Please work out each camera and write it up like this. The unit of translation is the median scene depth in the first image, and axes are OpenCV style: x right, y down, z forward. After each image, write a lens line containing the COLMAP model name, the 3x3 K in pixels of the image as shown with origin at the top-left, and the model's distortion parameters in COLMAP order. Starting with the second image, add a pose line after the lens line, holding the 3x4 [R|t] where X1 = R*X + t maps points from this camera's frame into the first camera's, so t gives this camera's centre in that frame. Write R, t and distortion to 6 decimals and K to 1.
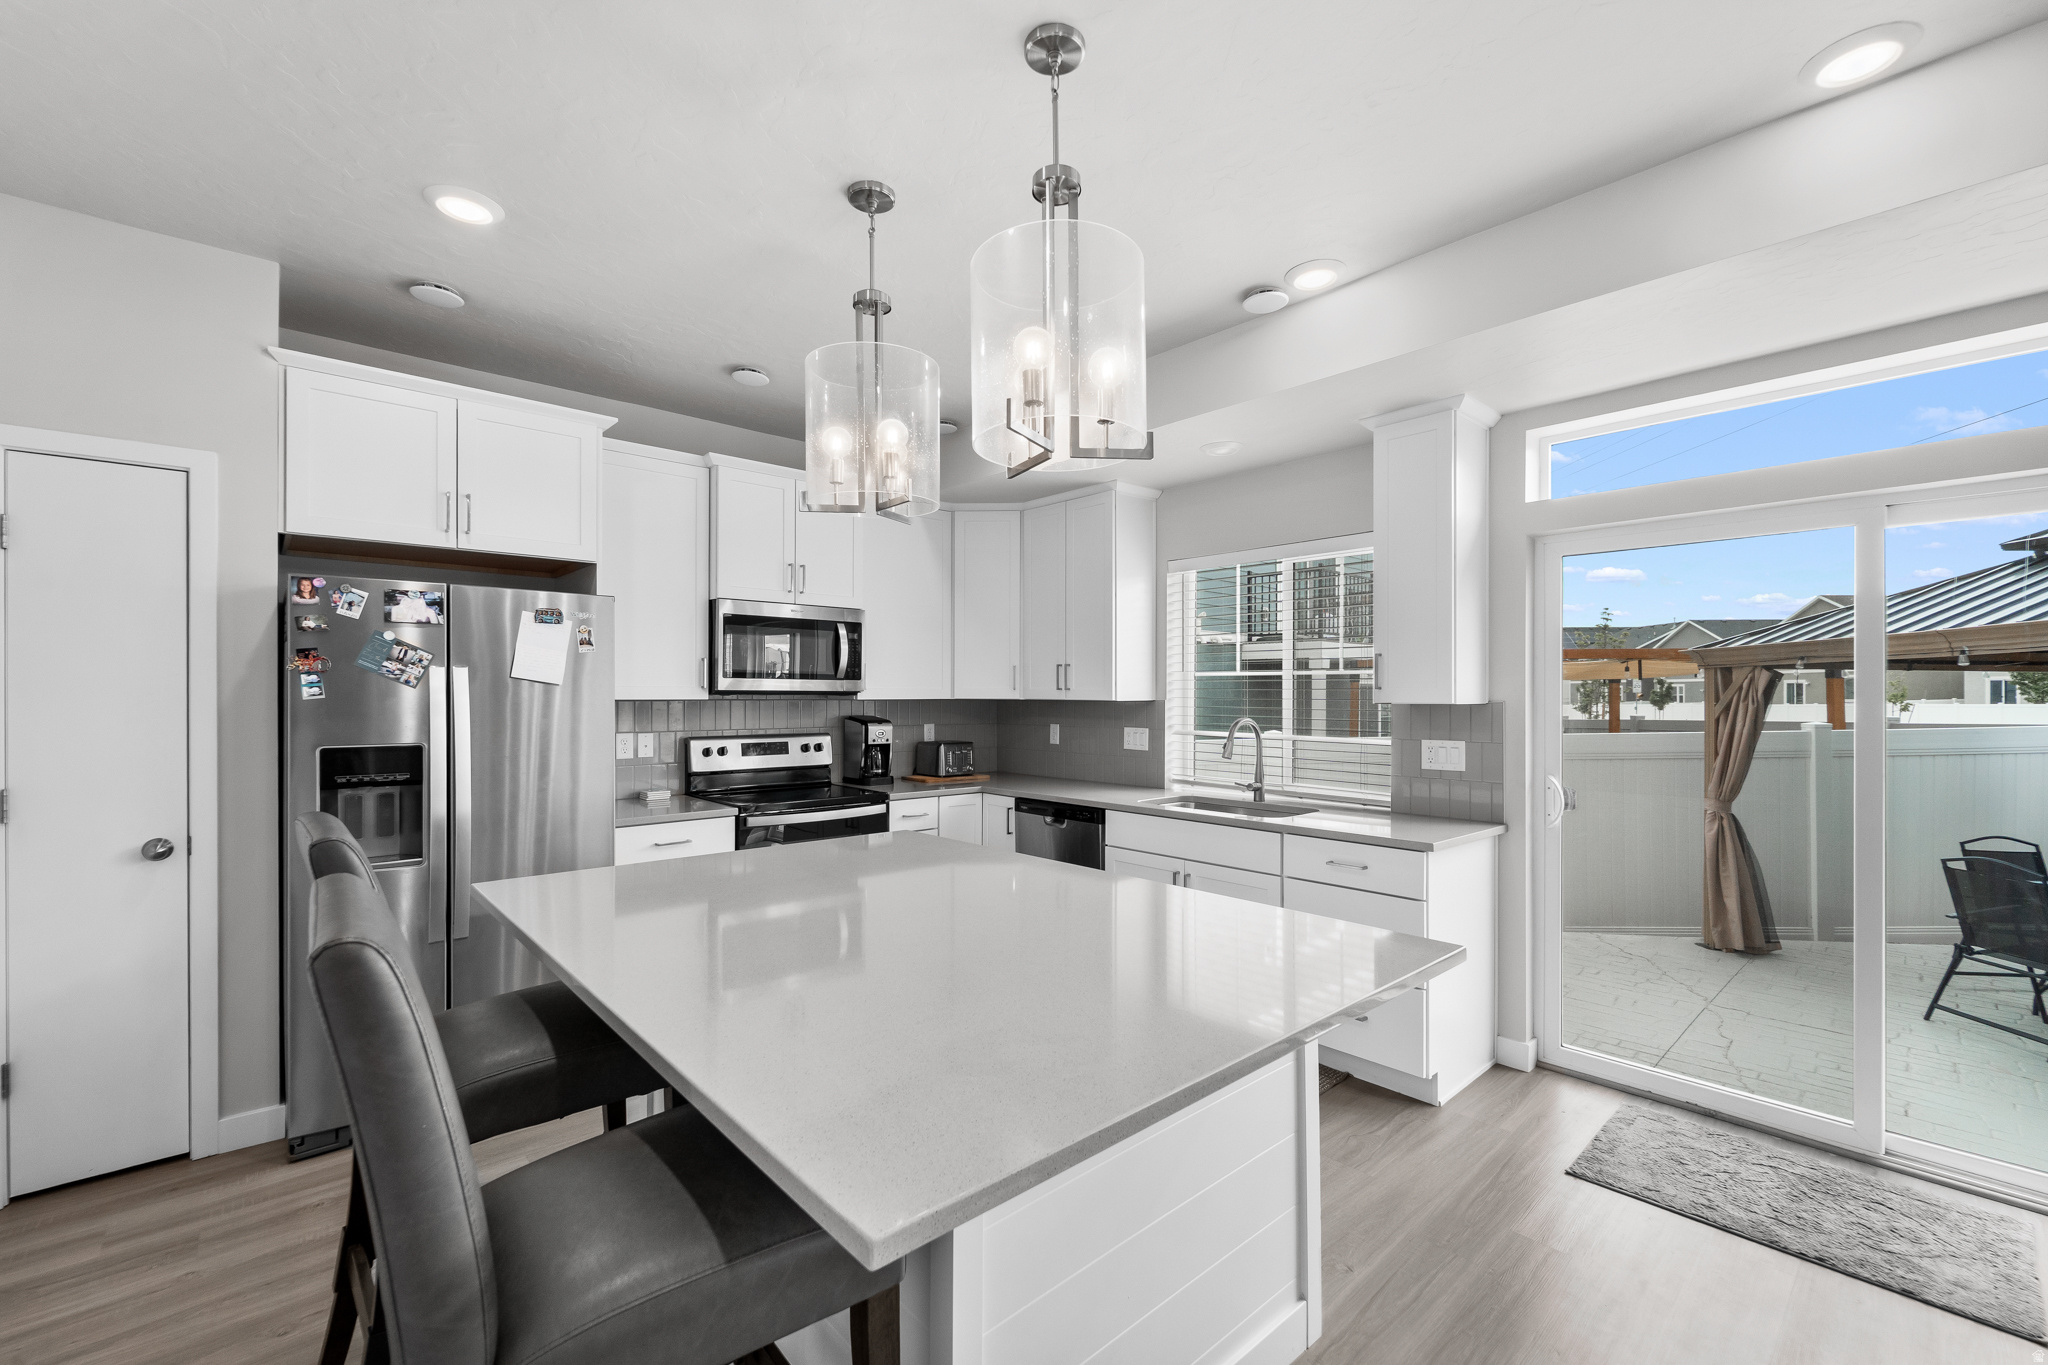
lens RADIAL K [[850.2, 0, 1024.0], [0, 850.2, 695.6], [0, 0, 1]] dist [-0.000862, -0.000063]
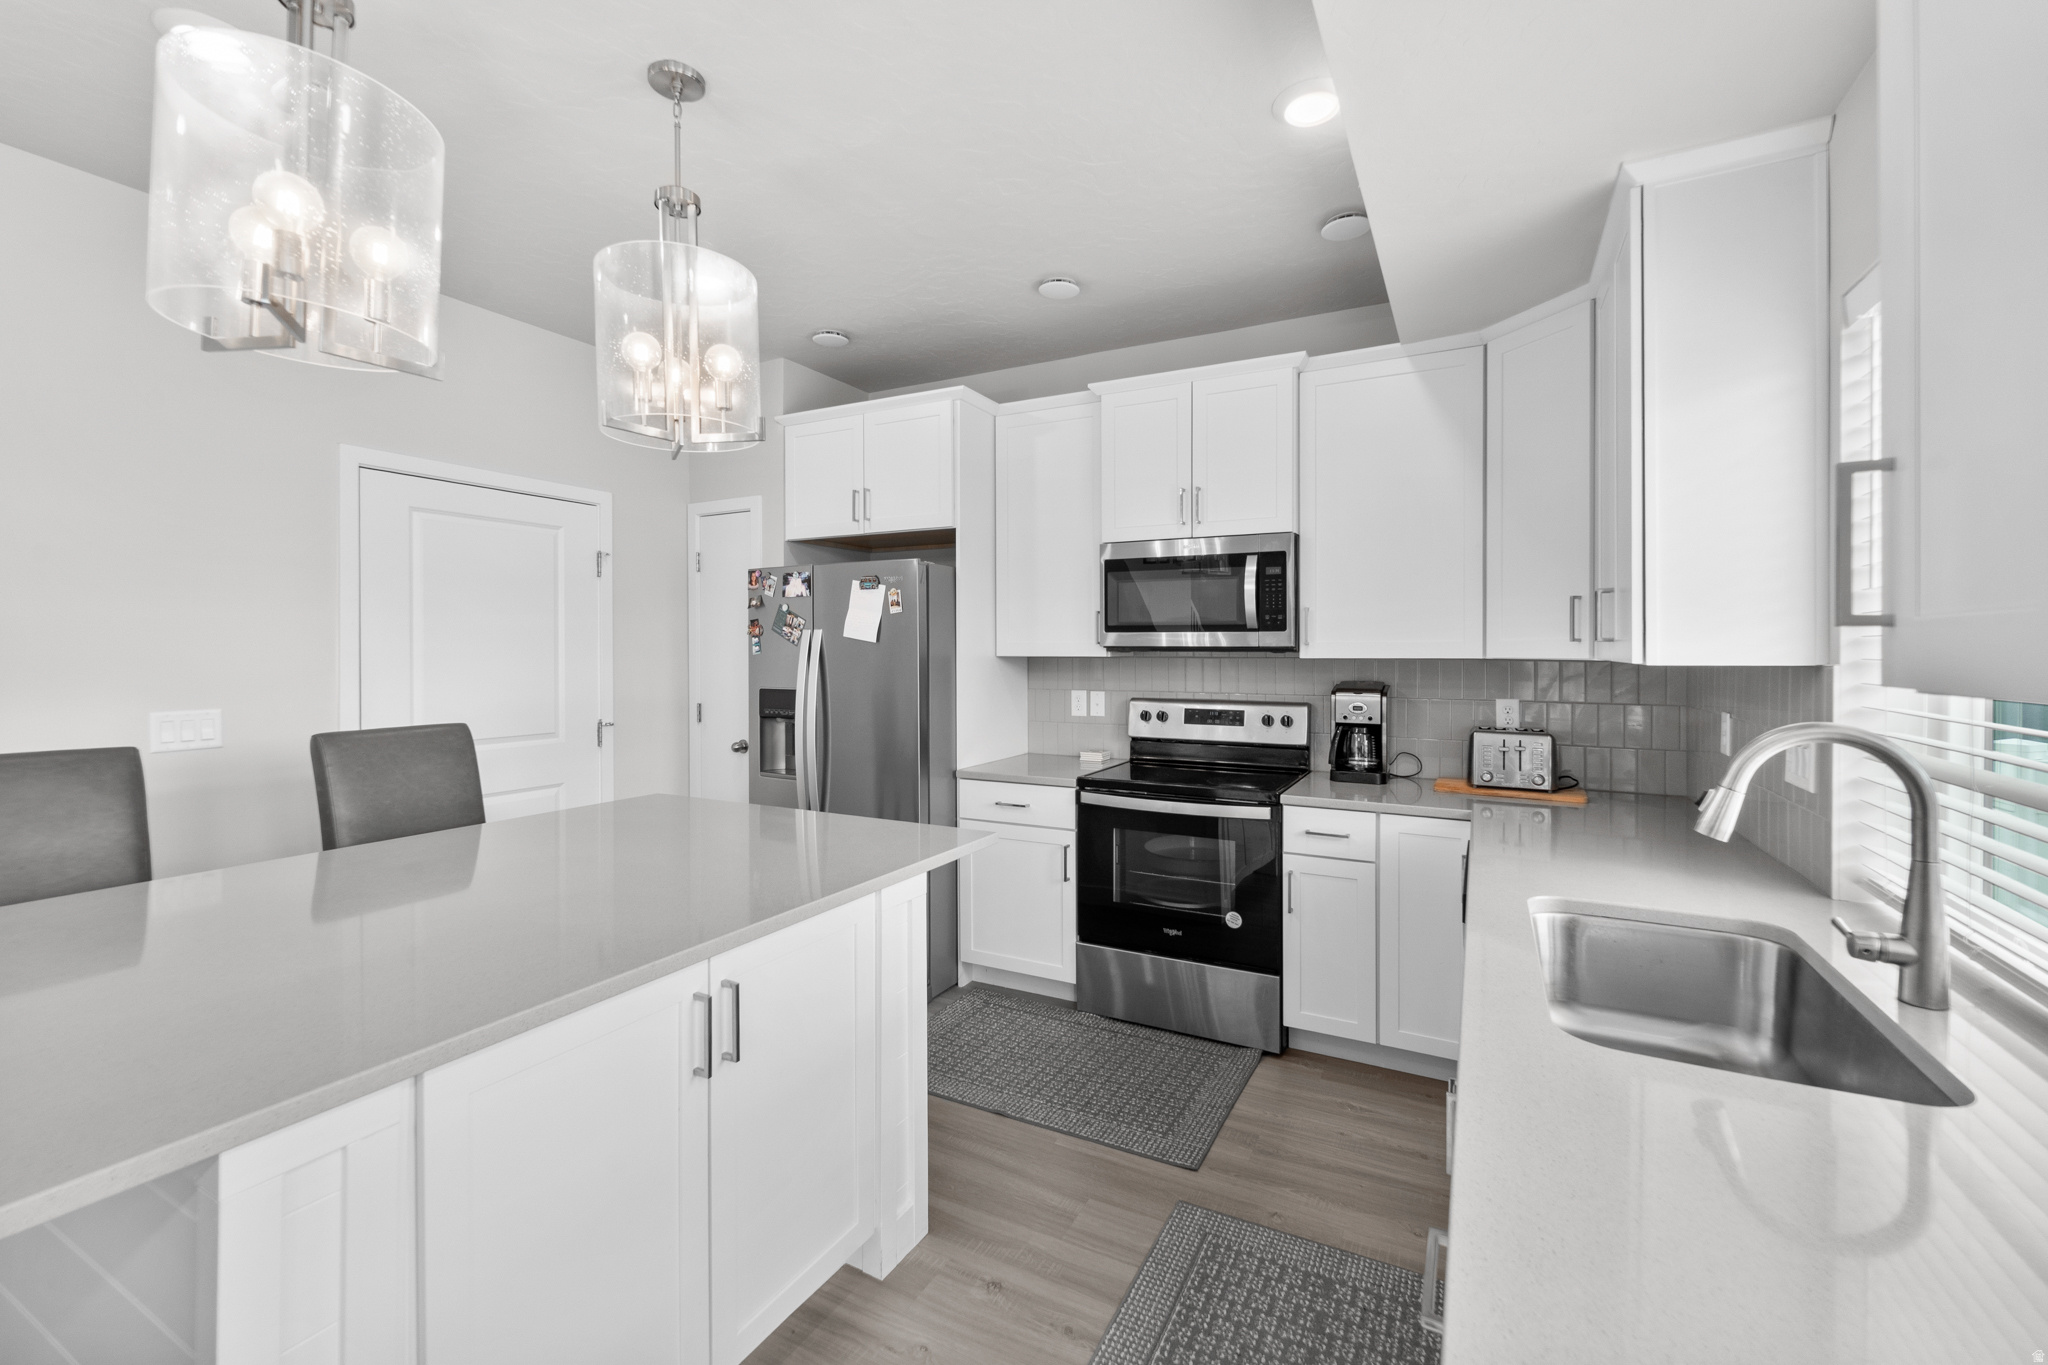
lens RADIAL K [[845.4, 0, 1044.3], [0, 845.4, 649.7], [0, 0, 1]] dist [0.000609, 0.000195]
pose [[0.355824, -0.002510, -0.934550, 0.419478], [-0.000626, 0.999996, -0.002924, -0.000300], [0.934553, 0.001625, 0.355821, 0.583248]]
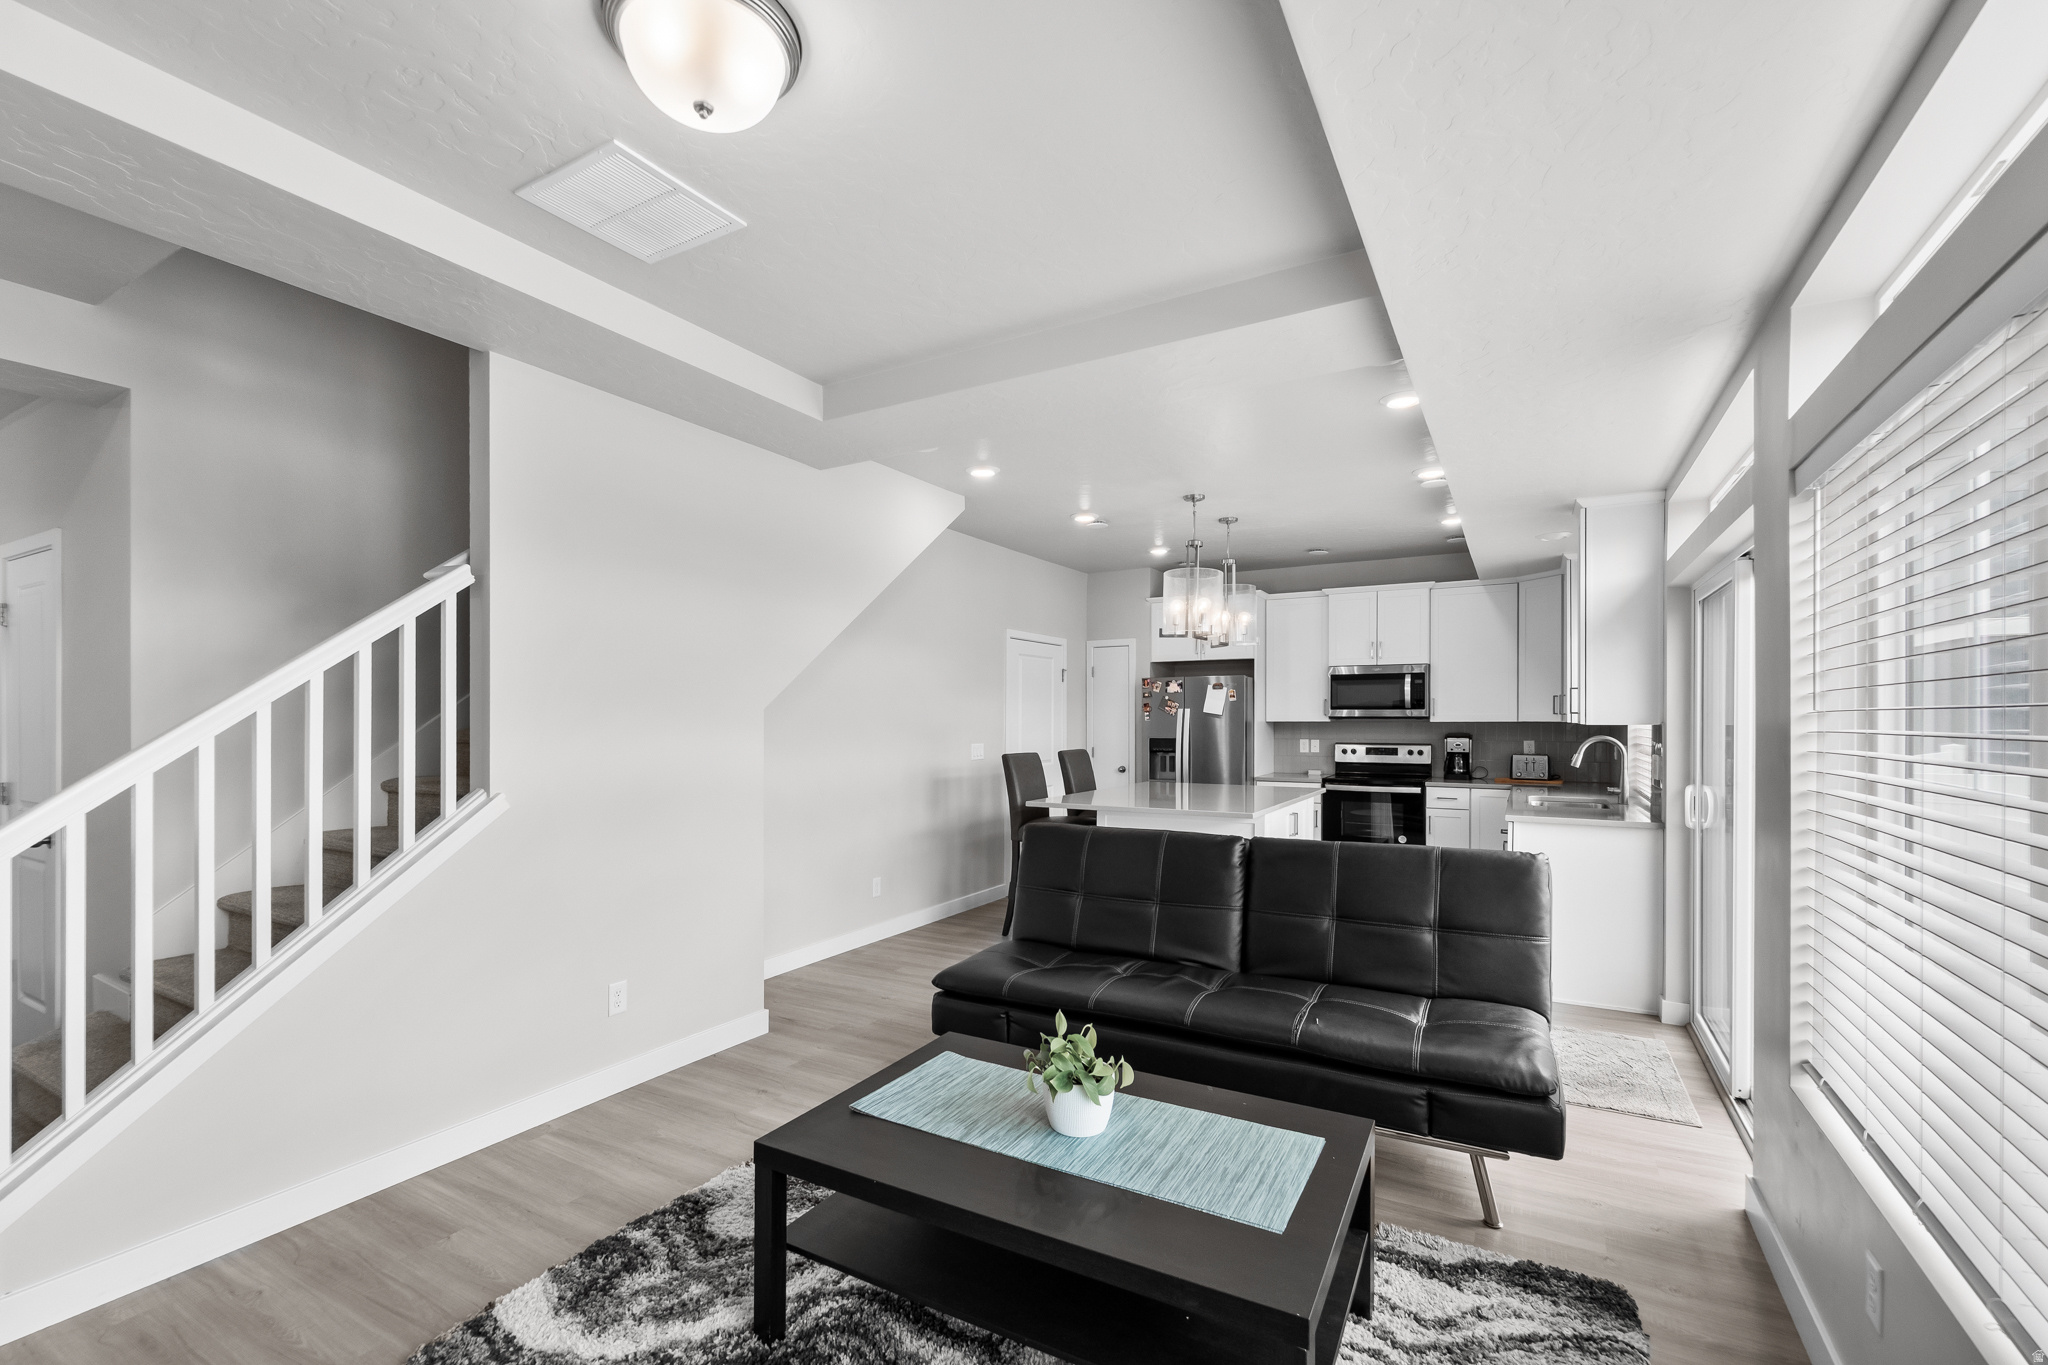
lens RADIAL K [[867.1, 0, 1031.8], [0, 867.1, 722.4], [0, 0, 1]] dist [-0.000113, 0.000089]
pose [[0.315470, 0.001470, -0.948934, 1.136886], [0.000831, 0.999998, 0.001825, 0.002156], [0.948935, -0.001365, 0.315468, -0.189747]]
